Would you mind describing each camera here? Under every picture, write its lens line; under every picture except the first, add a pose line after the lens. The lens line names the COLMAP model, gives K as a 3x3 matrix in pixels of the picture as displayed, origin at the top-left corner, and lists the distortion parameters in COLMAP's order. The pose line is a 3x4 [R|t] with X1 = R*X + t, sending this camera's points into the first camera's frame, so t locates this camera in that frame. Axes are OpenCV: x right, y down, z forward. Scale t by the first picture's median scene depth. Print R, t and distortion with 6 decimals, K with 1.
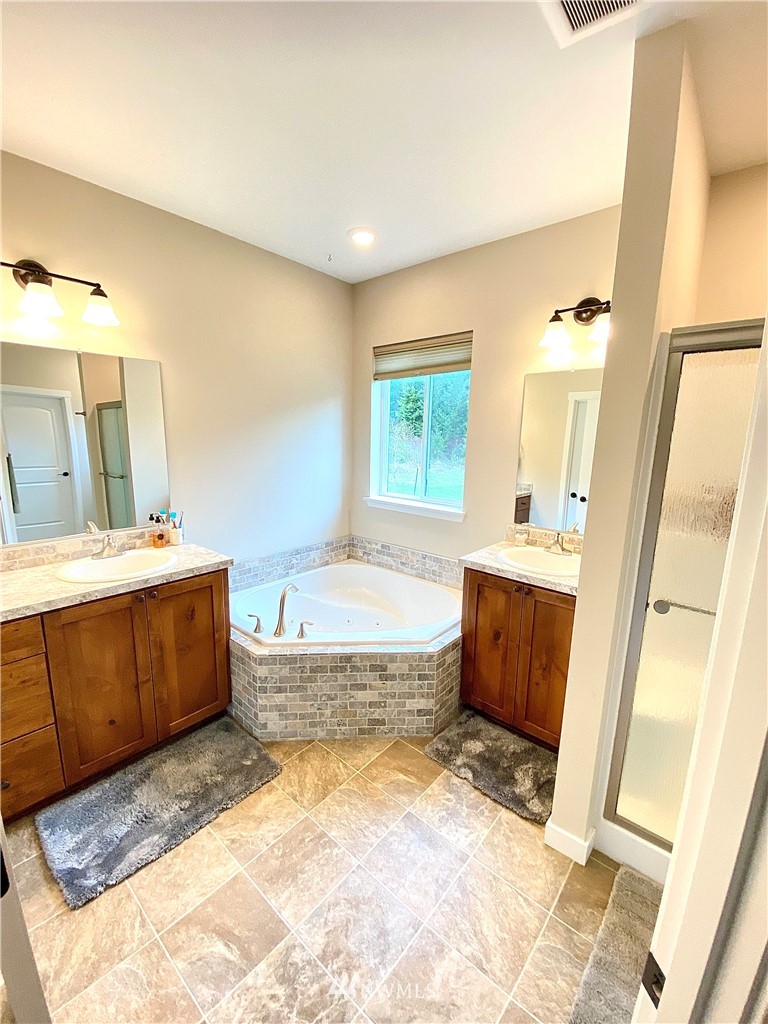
lens RADIAL K [[412.0, 0, 382.0], [0, 412.0, 502.8], [0, 0, 1]] dist [0.019889, -0.017716]
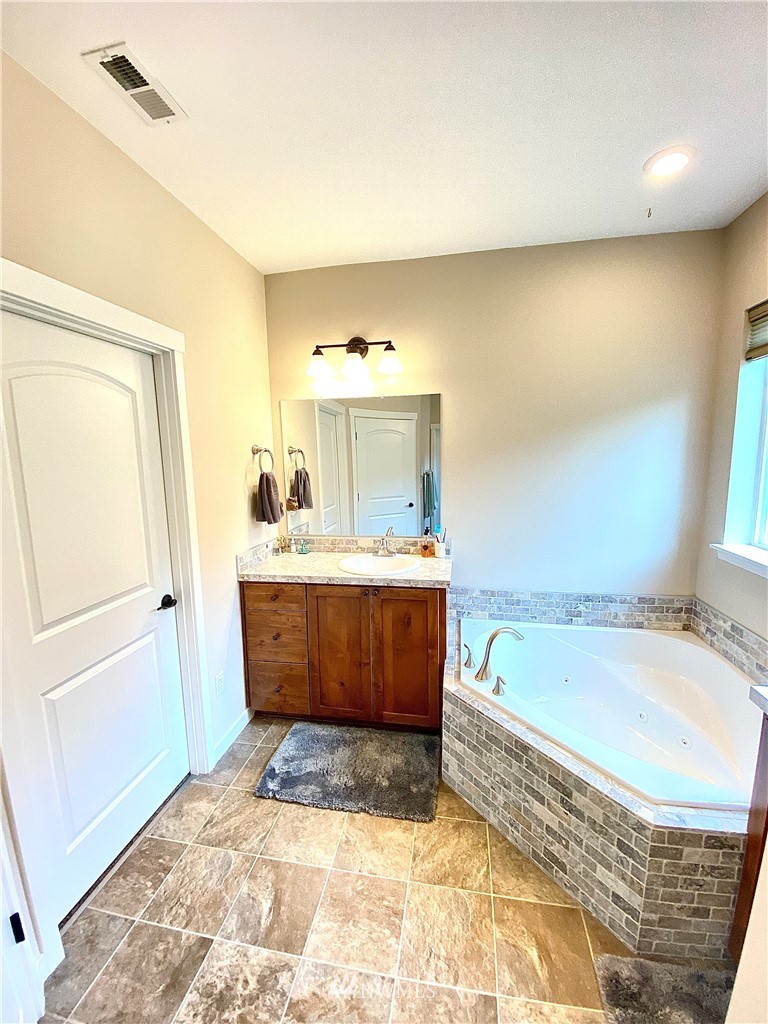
lens RADIAL K [[415.9, 0, 391.6], [0, 415.9, 511.3], [0, 0, 1]] dist [0.012996, -0.017560]
pose [[0.521821, 0.093440, -0.847922, 0.395347], [-0.115668, 0.992553, 0.038195, -0.050956], [0.845177, 0.078146, 0.528743, 0.362438]]
